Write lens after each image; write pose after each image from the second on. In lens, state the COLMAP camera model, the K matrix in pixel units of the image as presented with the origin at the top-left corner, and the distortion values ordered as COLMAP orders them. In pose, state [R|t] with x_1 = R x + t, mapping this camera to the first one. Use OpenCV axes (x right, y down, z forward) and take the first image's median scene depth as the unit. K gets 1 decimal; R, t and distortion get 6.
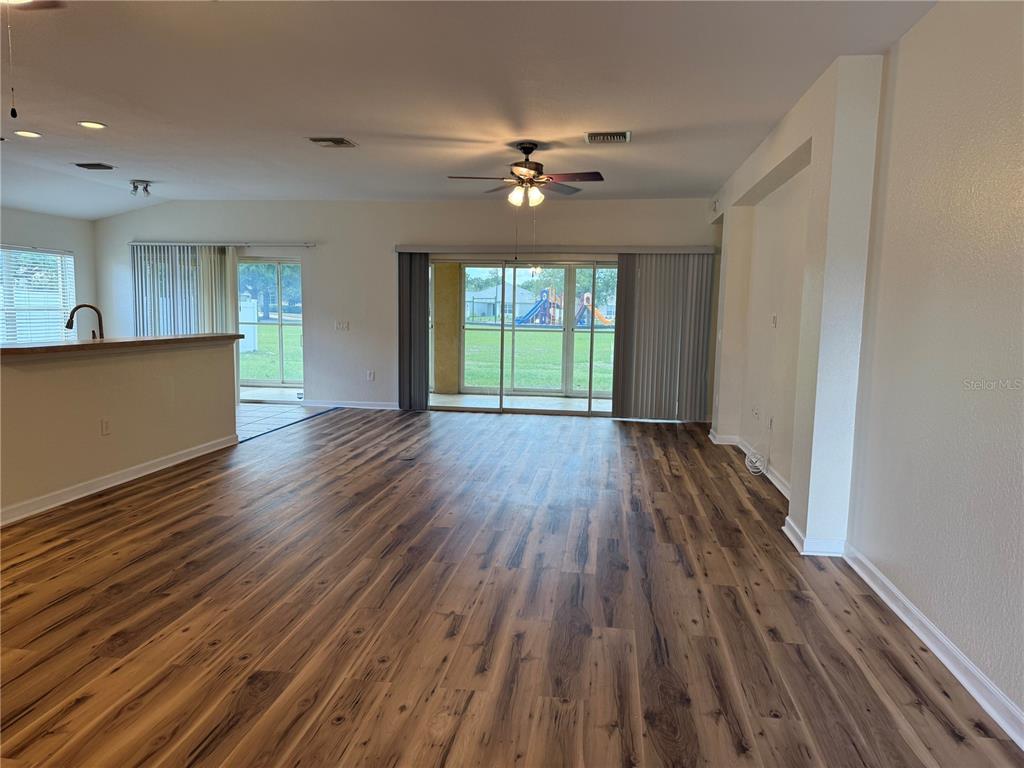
lens RADIAL K [[713.9, 0, 507.9], [0, 713.9, 394.4], [0, 0, 1]] dist [0.067749, -0.095079]
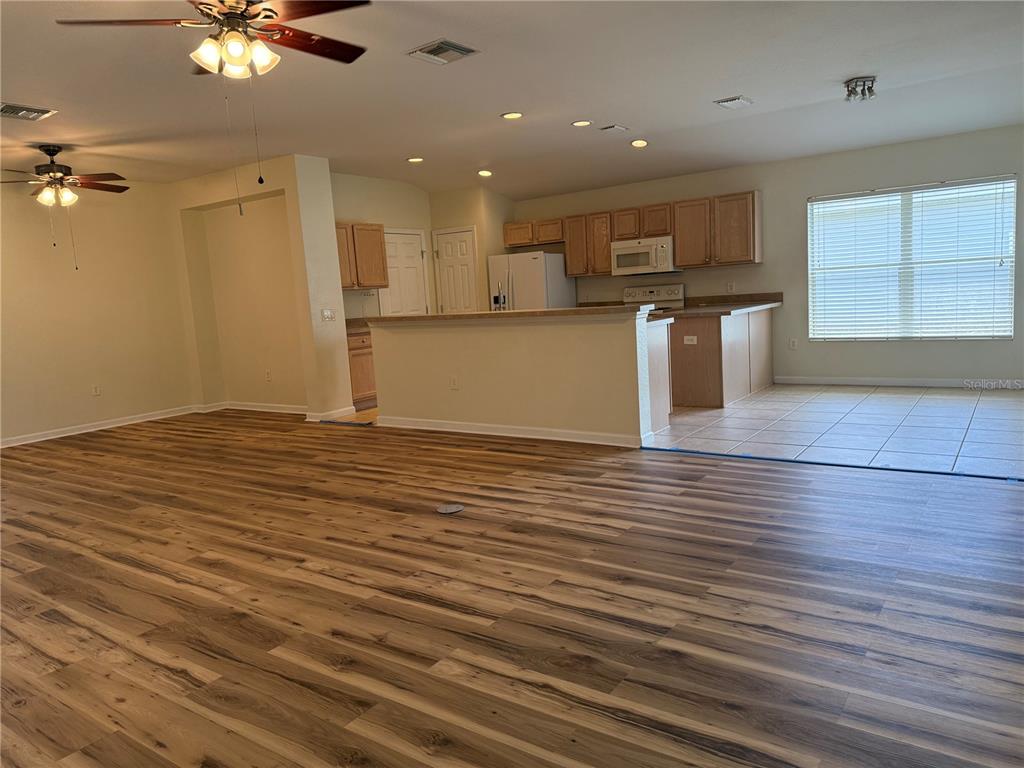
lens RADIAL K [[713.4, 0, 504.6], [0, 713.4, 387.5], [0, 0, 1]] dist [0.074817, -0.109723]
pose [[-0.458809, 0.133762, -0.878409, 0.476408], [-0.050839, 0.983032, 0.176248, -0.167690], [0.887079, 0.125522, -0.444224, 1.635926]]
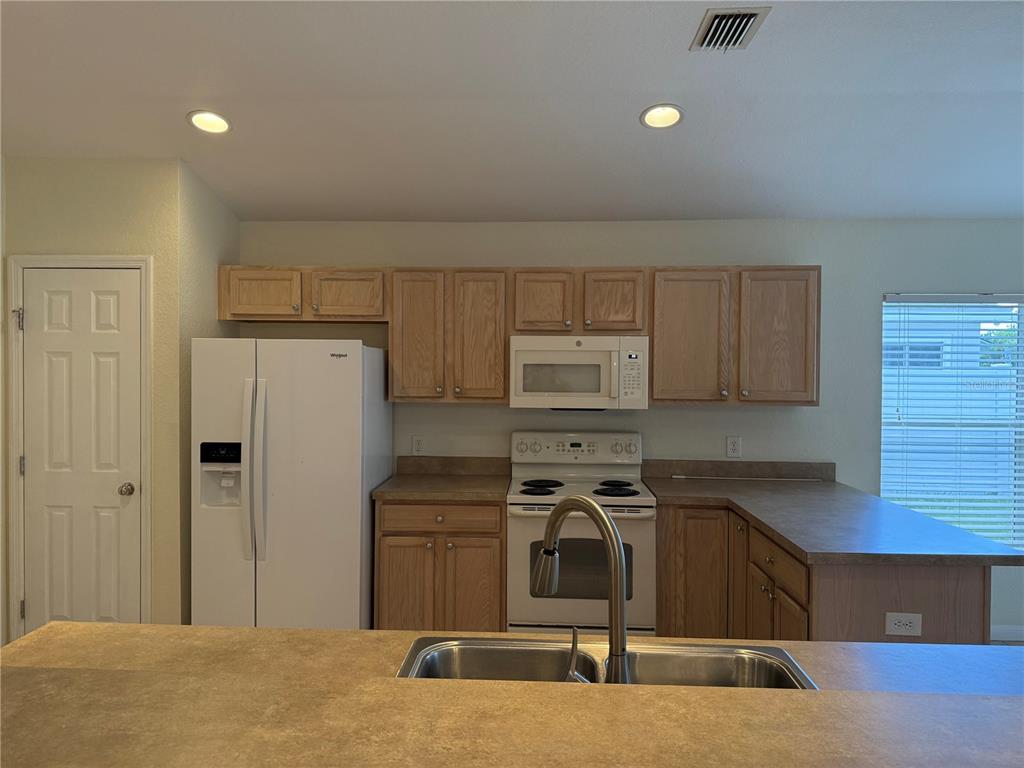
lens RADIAL K [[733.8, 0, 505.6], [0, 733.8, 381.4], [0, 0, 1]] dist [0.197745, -0.323467]
pose [[0.097386, 0.009028, -0.995206, -0.369326], [-0.125902, 0.992037, -0.003321, -0.167623], [0.987251, 0.125621, 0.097747, 0.998383]]
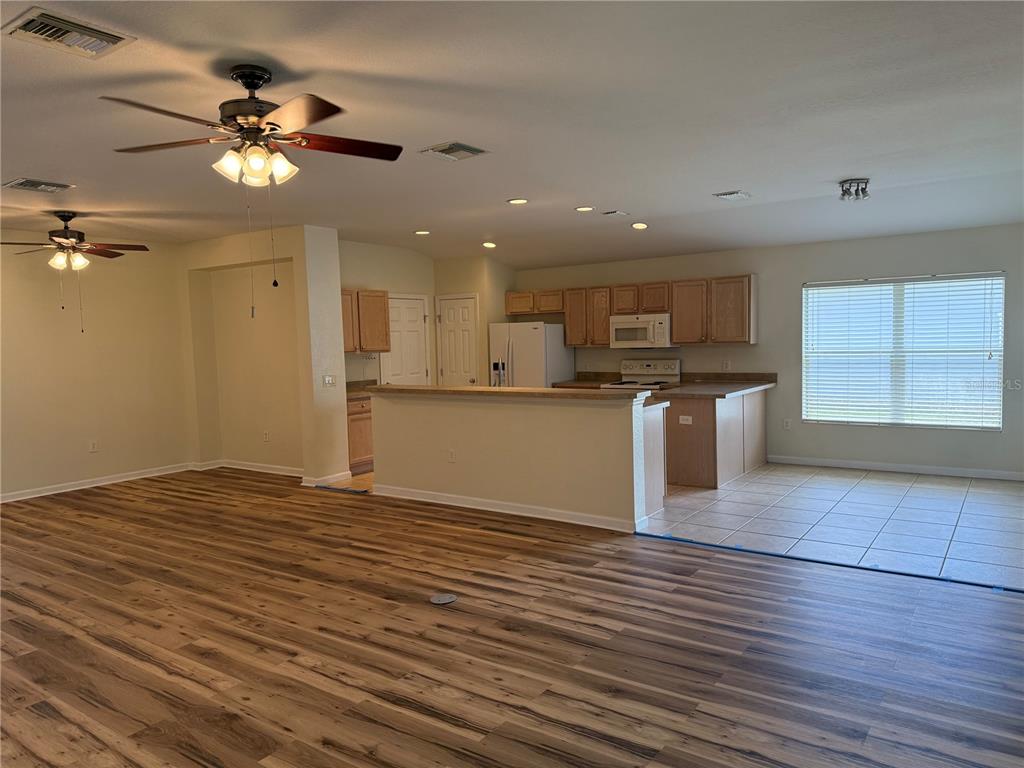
lens RADIAL K [[713.9, 0, 507.9], [0, 713.9, 394.4], [0, 0, 1]] dist [0.067749, -0.095079]
pose [[-0.453617, 0.070111, -0.888434, 0.486274], [-0.087125, 0.988637, 0.122503, -0.221597], [0.886928, 0.132974, -0.442354, 1.633361]]
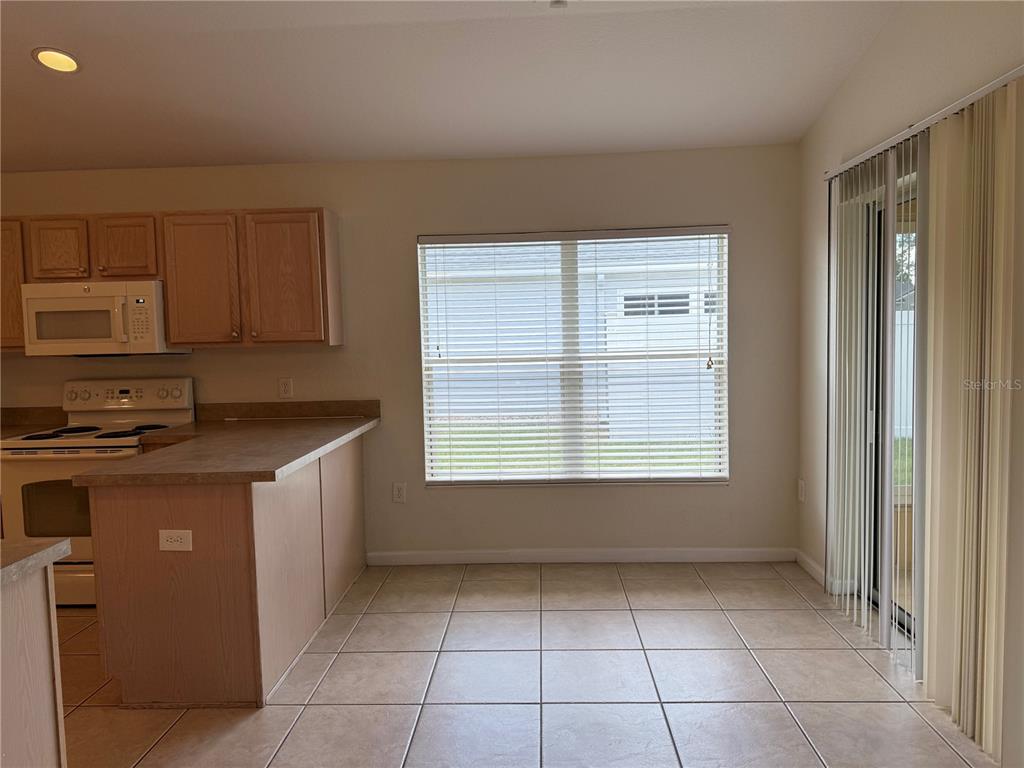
lens RADIAL K [[713.4, 0, 504.6], [0, 713.4, 387.5], [0, 0, 1]] dist [0.074817, -0.109723]
pose [[0.097954, 0.056812, -0.993568, -0.324118], [-0.095800, 0.994271, 0.047408, -0.194952], [0.990569, 0.090540, 0.102835, 1.512660]]
